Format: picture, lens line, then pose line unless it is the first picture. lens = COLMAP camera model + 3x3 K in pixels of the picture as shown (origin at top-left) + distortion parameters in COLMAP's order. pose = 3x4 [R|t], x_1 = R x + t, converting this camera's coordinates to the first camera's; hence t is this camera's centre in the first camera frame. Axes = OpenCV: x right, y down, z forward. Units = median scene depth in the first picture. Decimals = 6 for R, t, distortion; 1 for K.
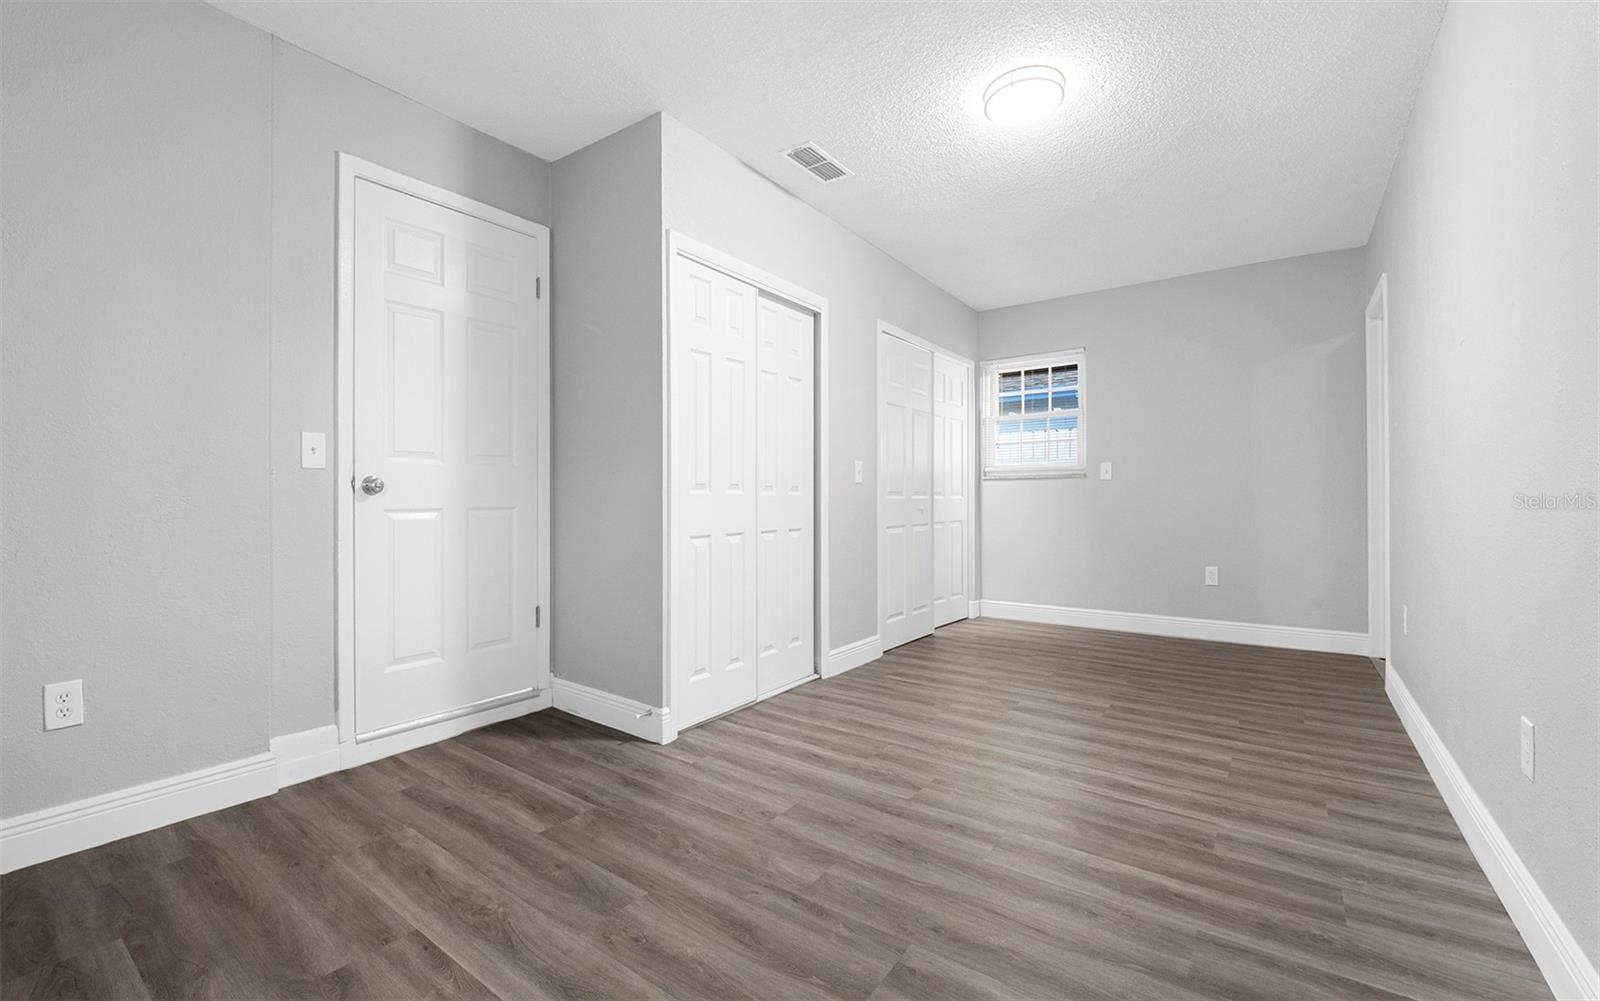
lens RADIAL K [[663.8, 0, 798.2], [0, 663.8, 504.6], [0, 0, 1]] dist [-0.000239, -0.007260]
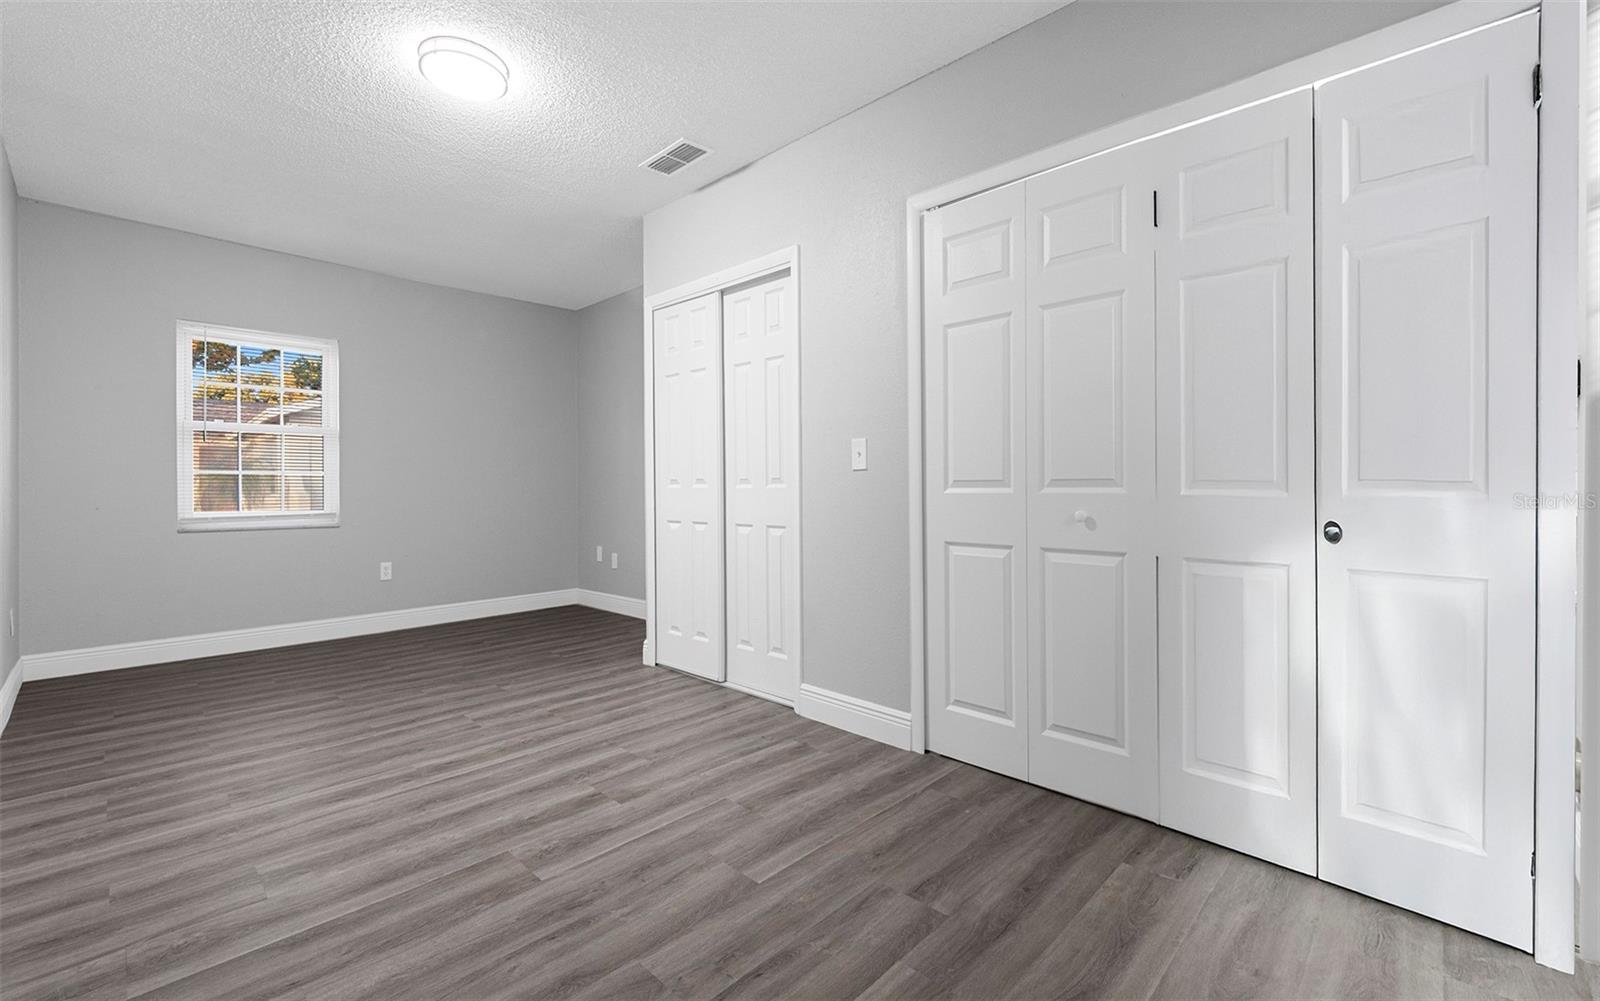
lens RADIAL K [[678.2, 0, 799.3], [0, 678.2, 485.7], [0, 0, 1]] dist [0.000214, 0.003701]
pose [[-0.145586, 0.008725, -0.989307, 1.188359], [0.004102, 0.999958, 0.008215, -0.032915], [0.989337, -0.002862, -0.145616, 1.549699]]
